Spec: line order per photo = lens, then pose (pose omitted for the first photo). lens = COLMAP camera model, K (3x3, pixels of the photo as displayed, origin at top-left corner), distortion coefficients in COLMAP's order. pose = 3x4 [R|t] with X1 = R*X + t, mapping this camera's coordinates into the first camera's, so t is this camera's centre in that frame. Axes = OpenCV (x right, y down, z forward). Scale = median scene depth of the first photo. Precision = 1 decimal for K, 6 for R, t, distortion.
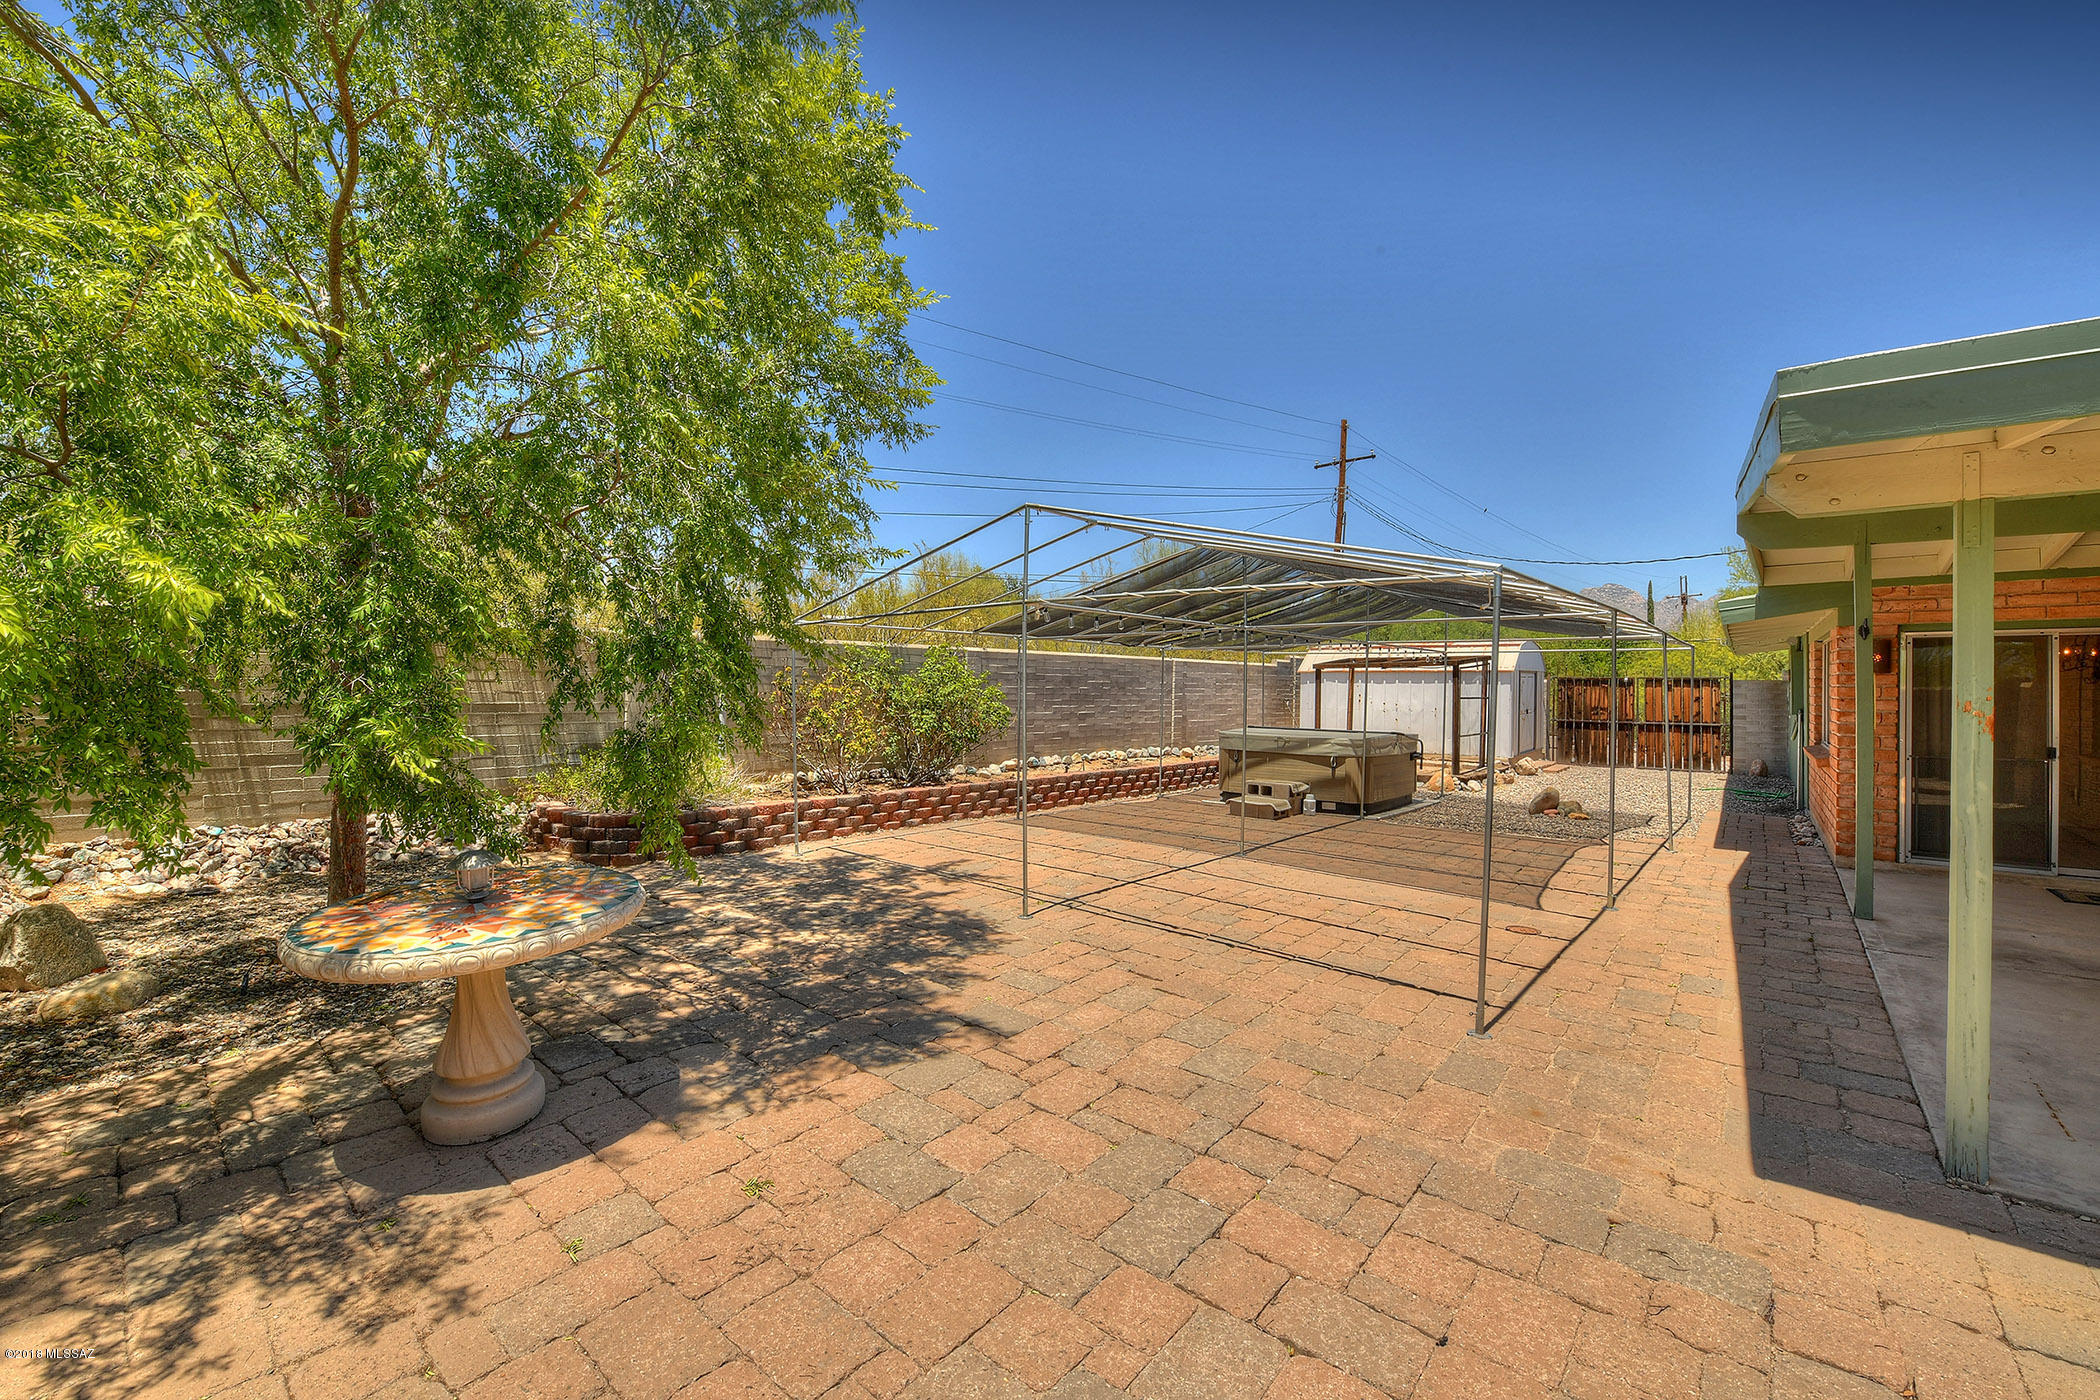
lens RADIAL K [[903.0, 0, 1071.2], [0, 903.0, 684.2], [0, 0, 1]] dist [0.004375, -0.004902]
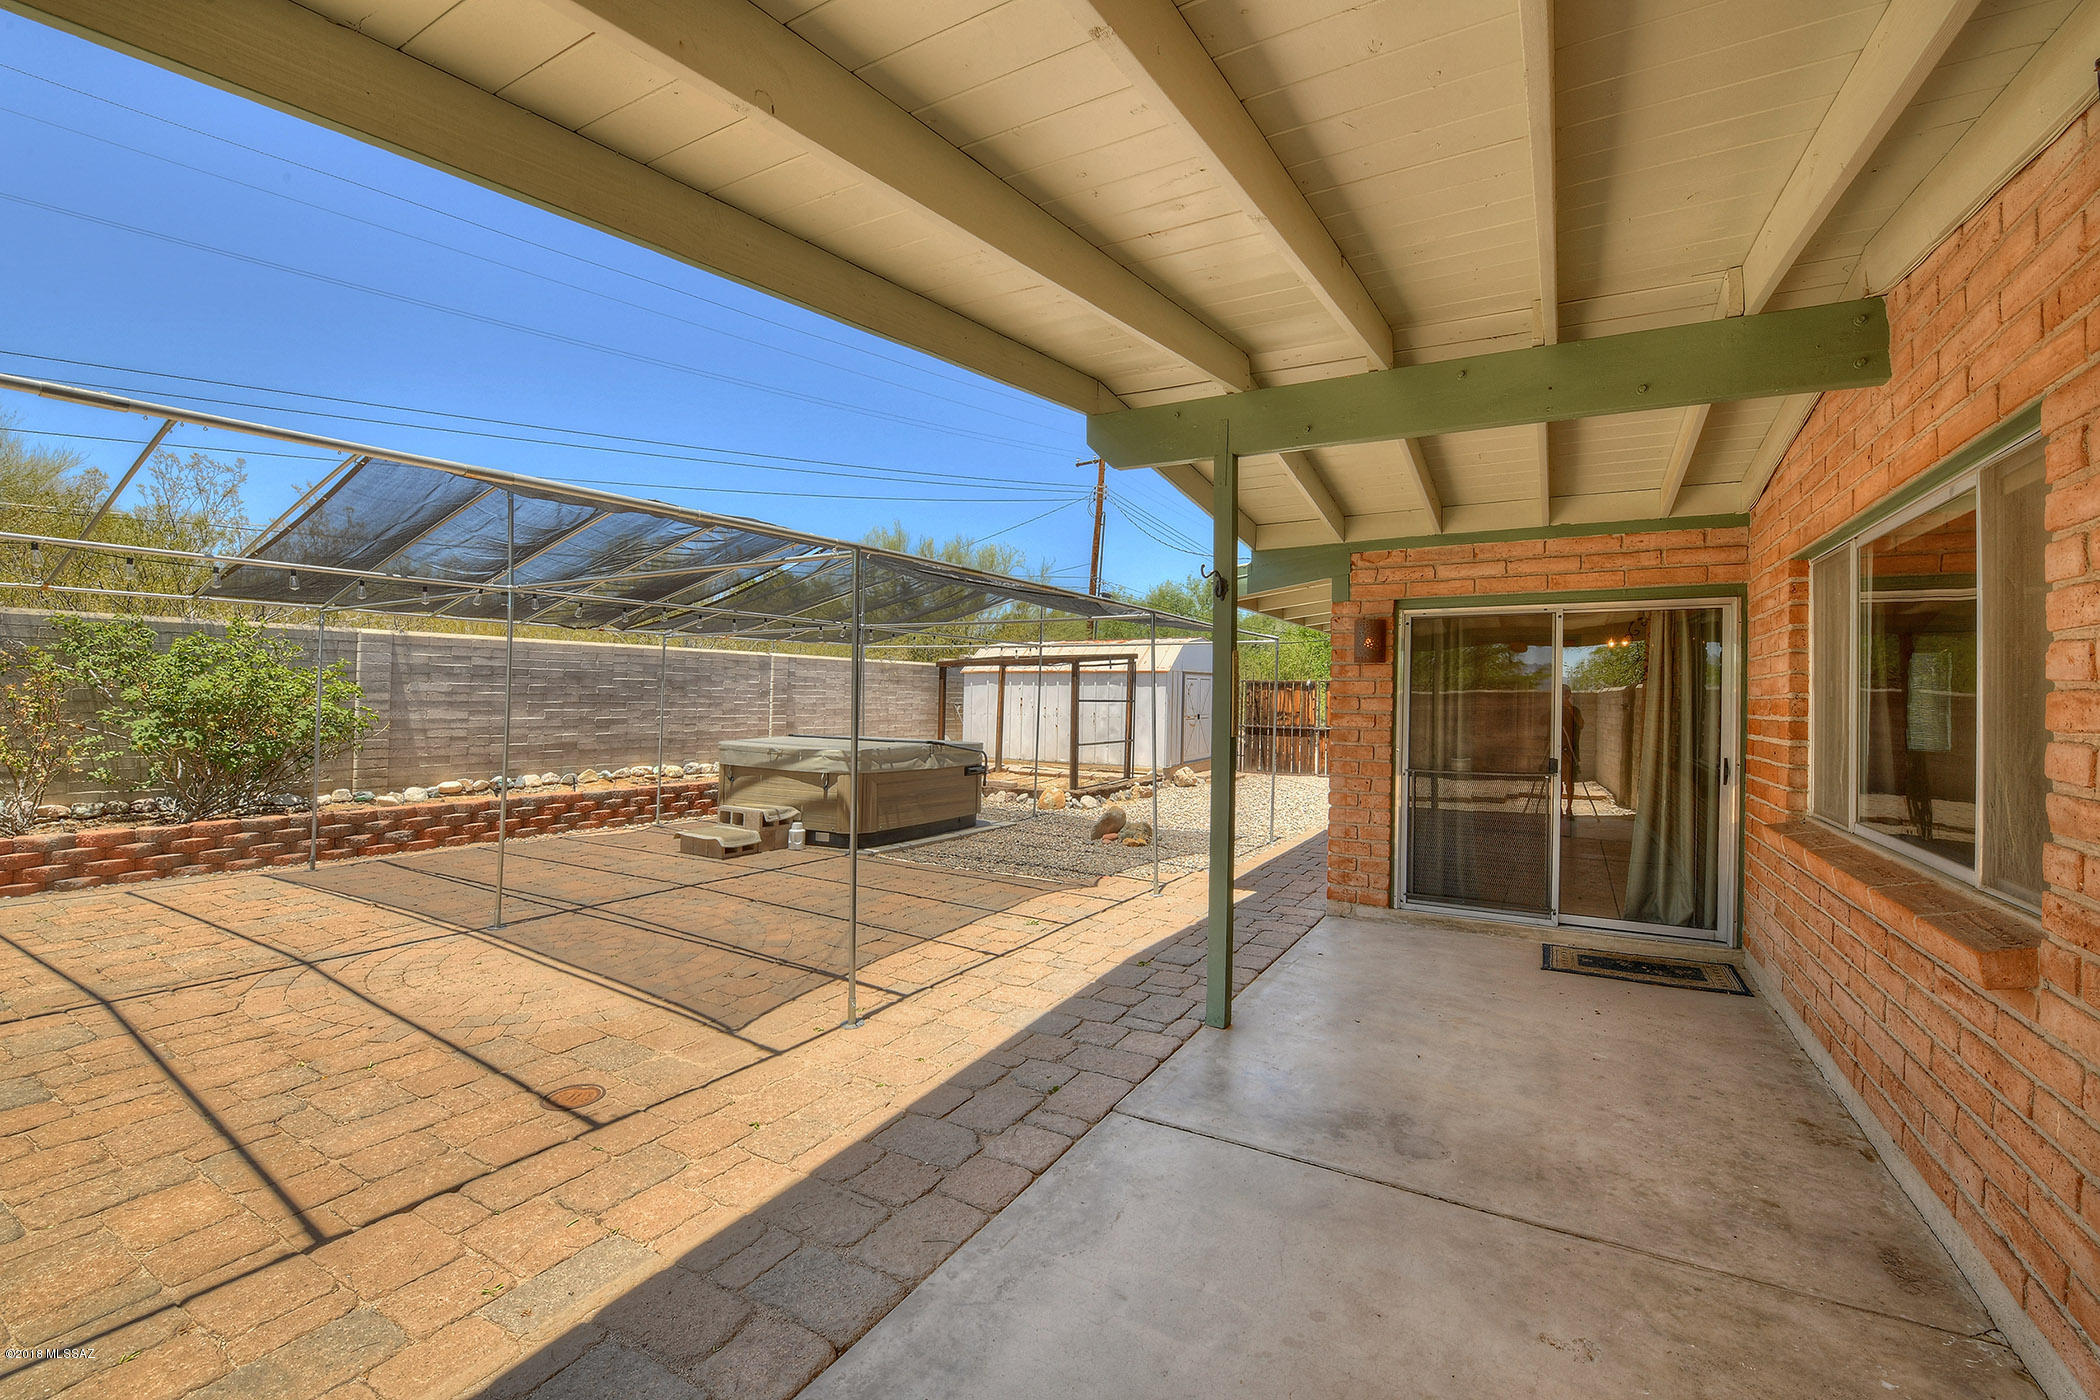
lens RADIAL K [[903.0, 0, 1045.9], [0, 903.0, 704.3], [0, 0, 1]] dist [0.004375, -0.004902]
pose [[0.987174, 0.000772, 0.159644, 0.310424], [-0.003034, 0.999898, 0.013923, 0.008254], [-0.159617, -0.014229, 0.987077, 0.178149]]
